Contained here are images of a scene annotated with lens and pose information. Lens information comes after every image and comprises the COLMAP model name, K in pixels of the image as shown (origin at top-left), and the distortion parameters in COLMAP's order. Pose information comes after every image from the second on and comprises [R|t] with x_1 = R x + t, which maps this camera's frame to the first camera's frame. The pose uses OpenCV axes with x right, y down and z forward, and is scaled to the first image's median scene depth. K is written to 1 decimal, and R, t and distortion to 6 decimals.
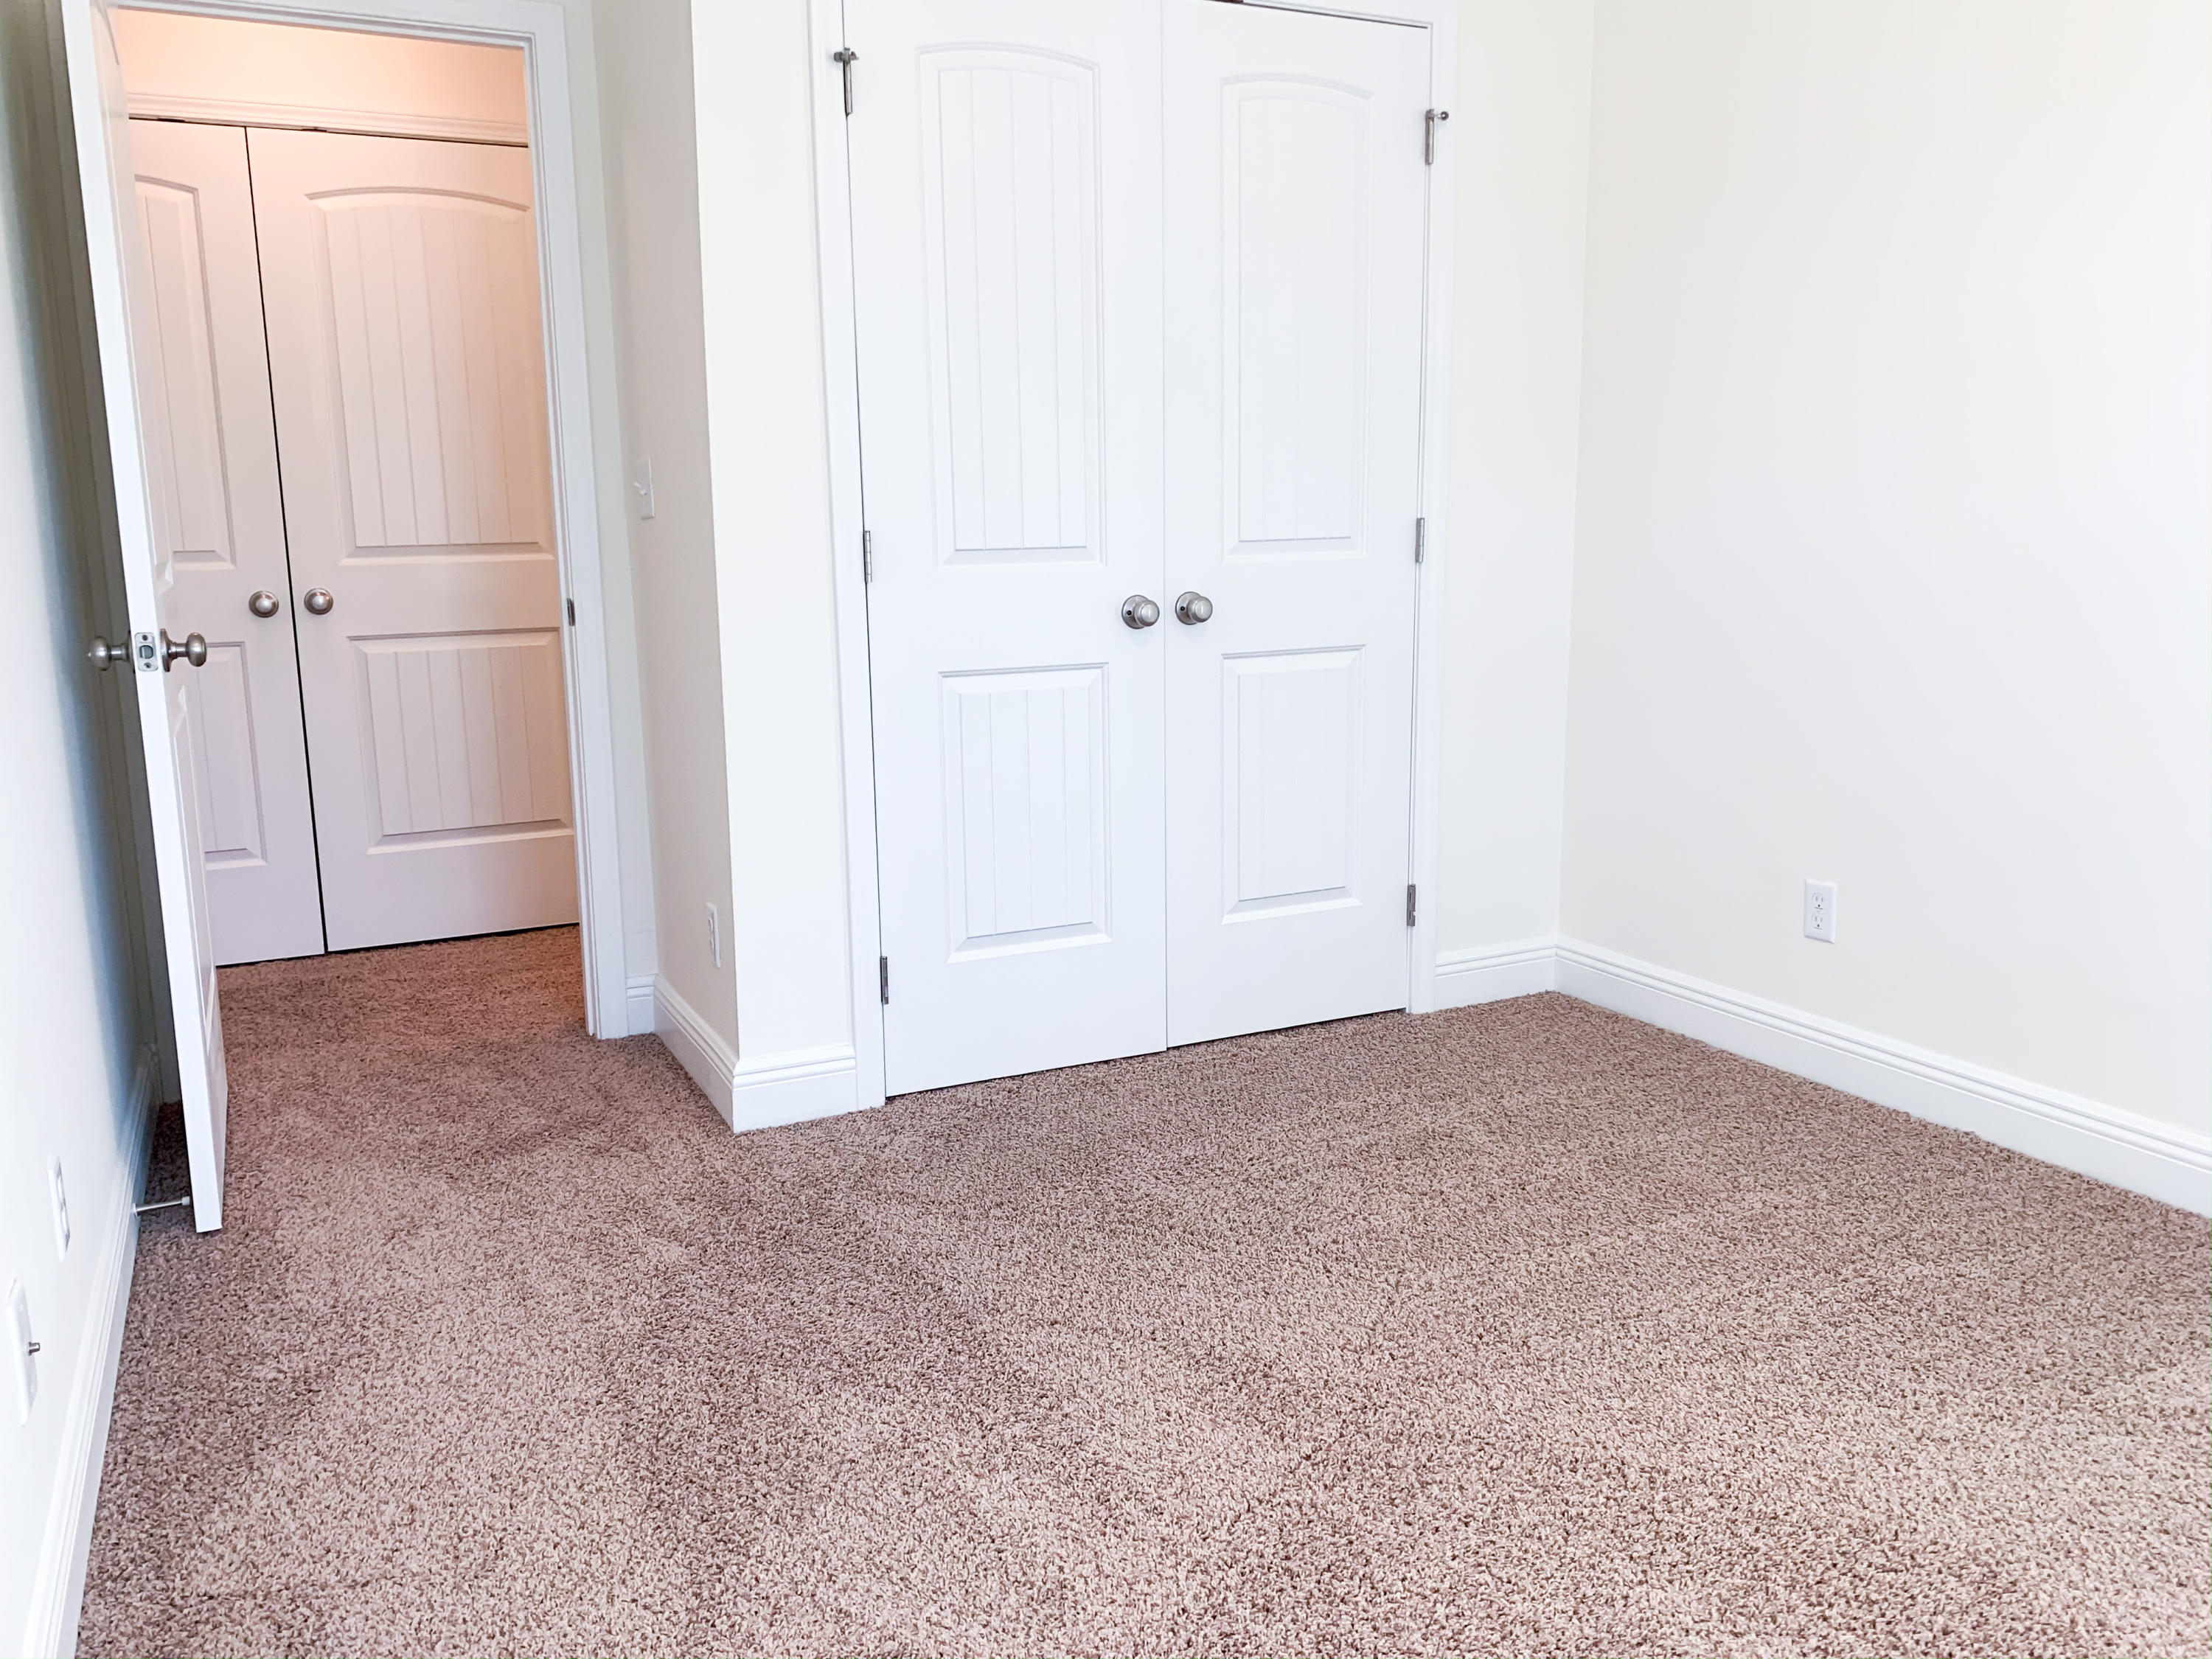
lens RADIAL K [[1689.7, 0, 1100.3], [0, 1689.7, 789.4], [0, 0, 1]] dist [0.080814, 0.000217]
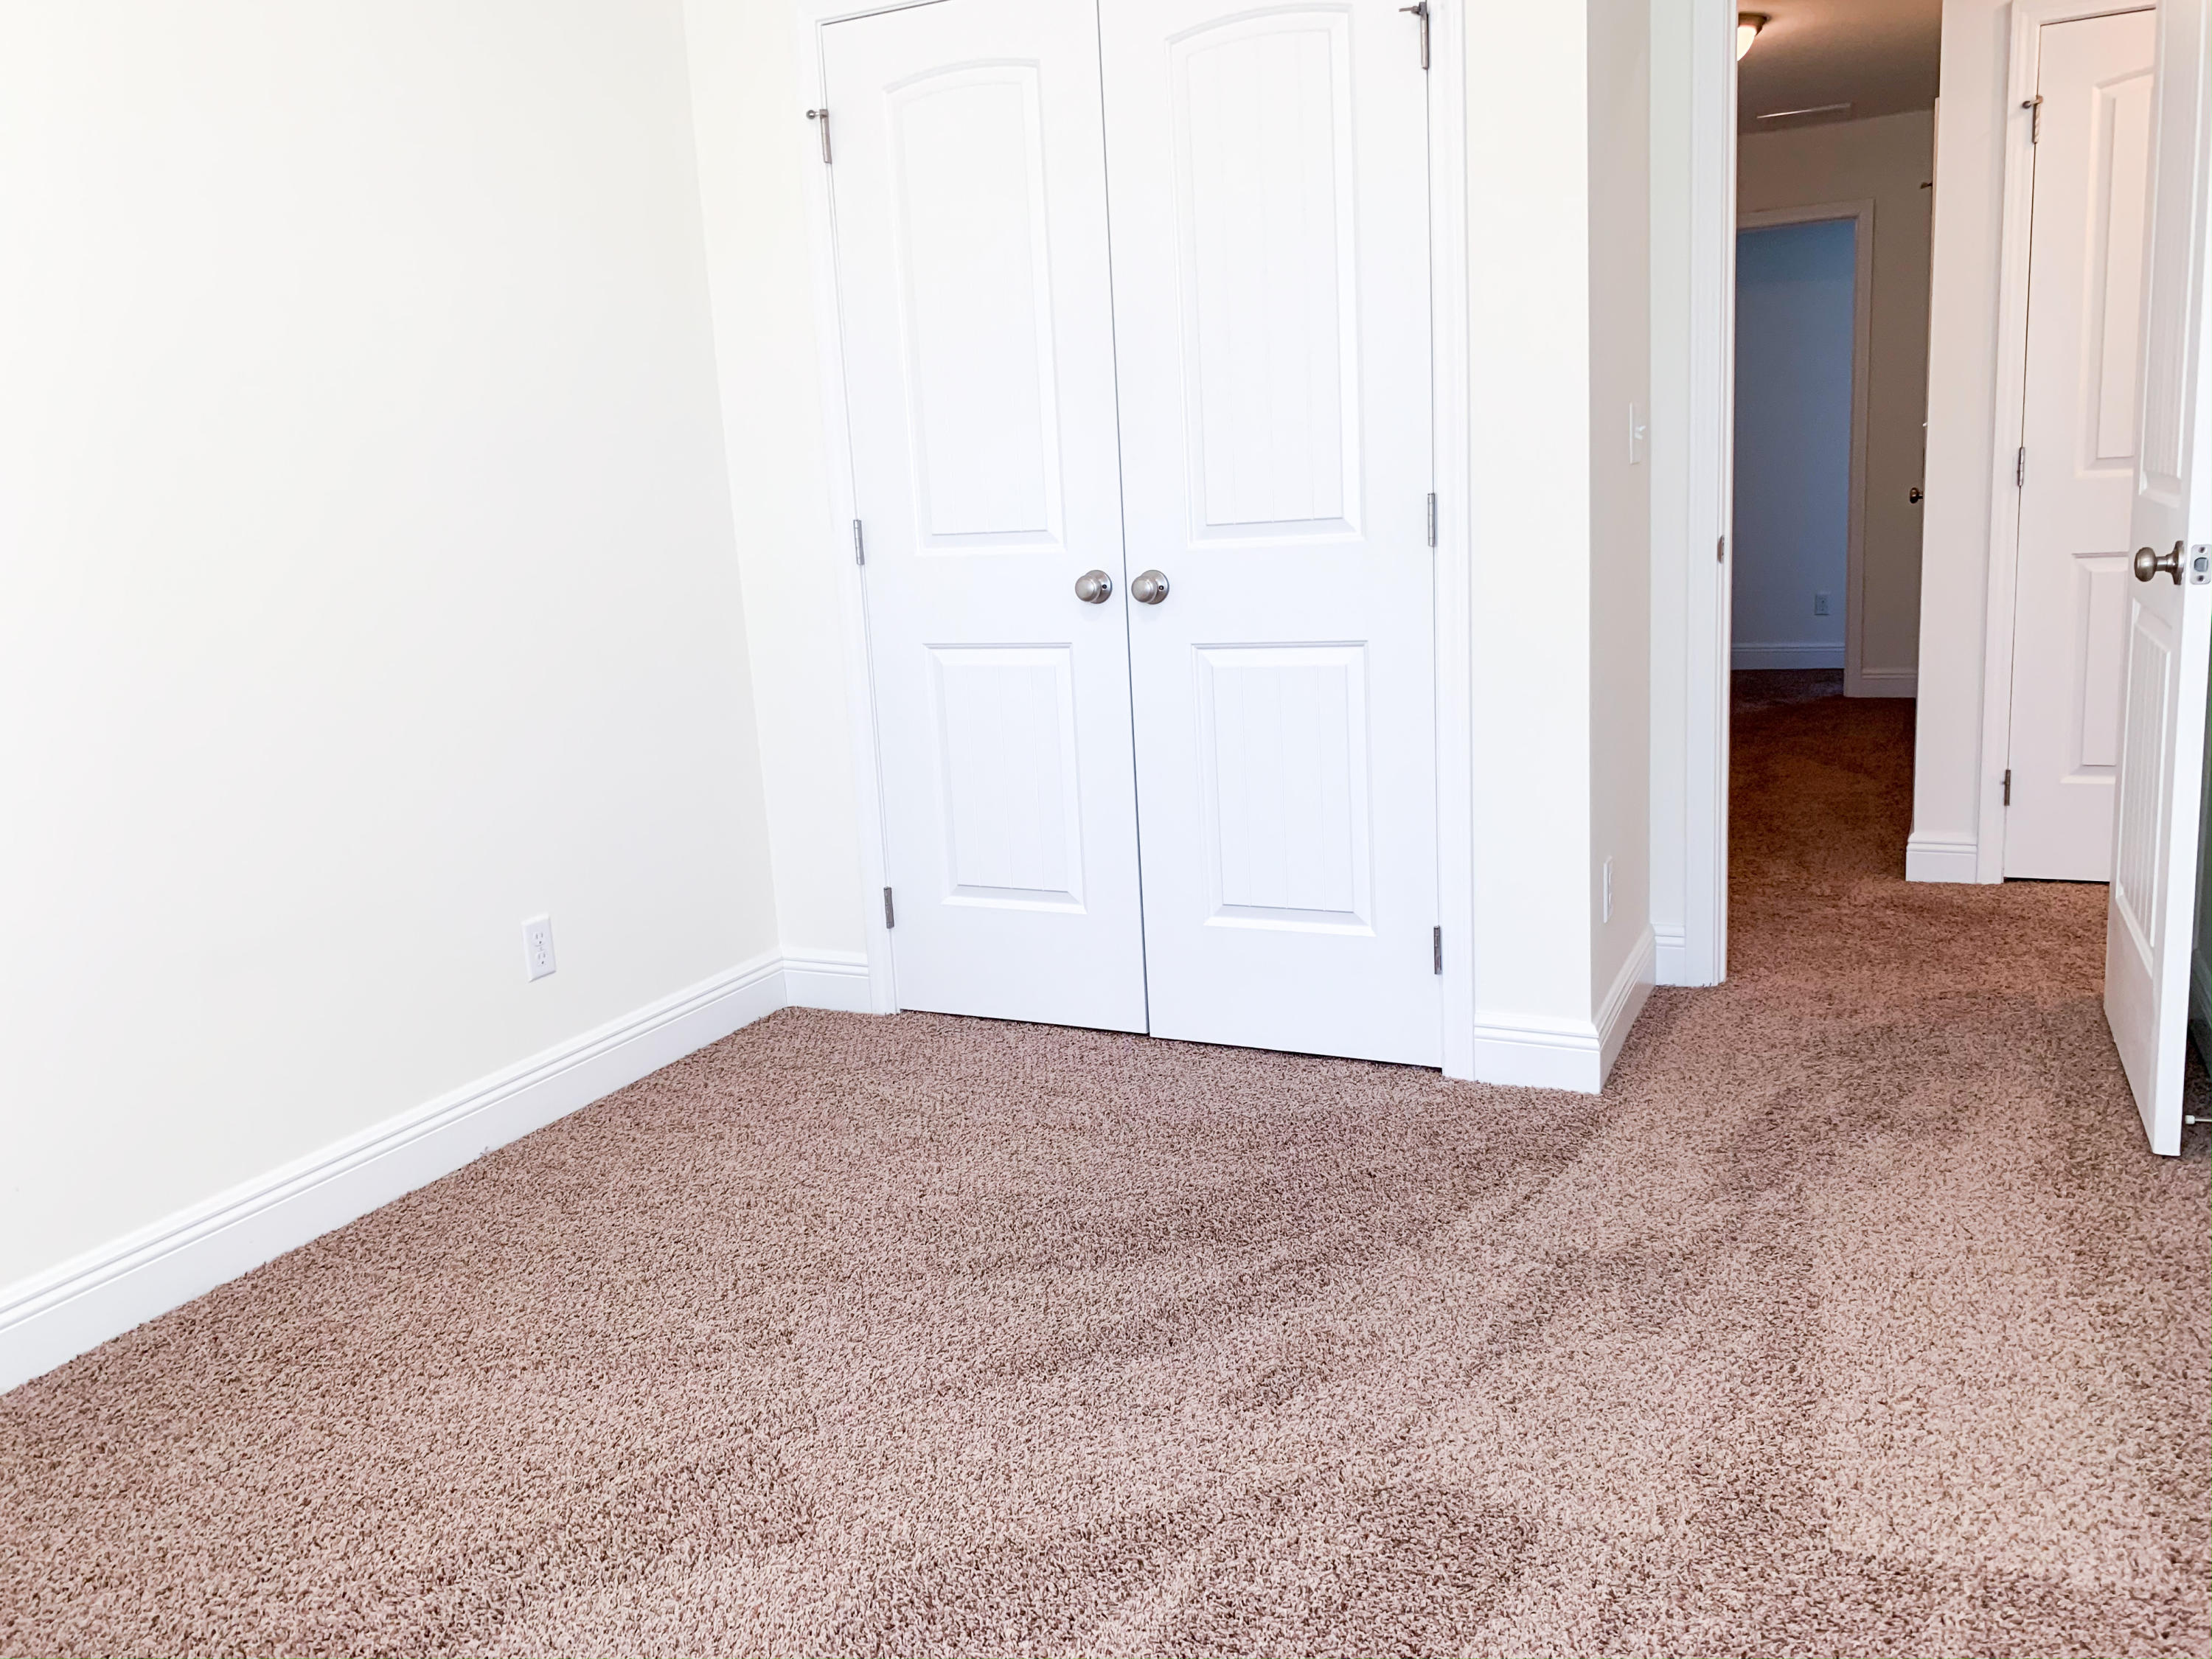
lens RADIAL K [[1689.7, 0, 1100.3], [0, 1689.7, 789.4], [0, 0, 1]] dist [0.080814, 0.000217]
pose [[0.615717, 0.121940, -0.778475, 0.775049], [-0.084981, 0.992467, 0.088245, -0.076169], [0.783372, 0.011821, 0.621441, 0.356069]]
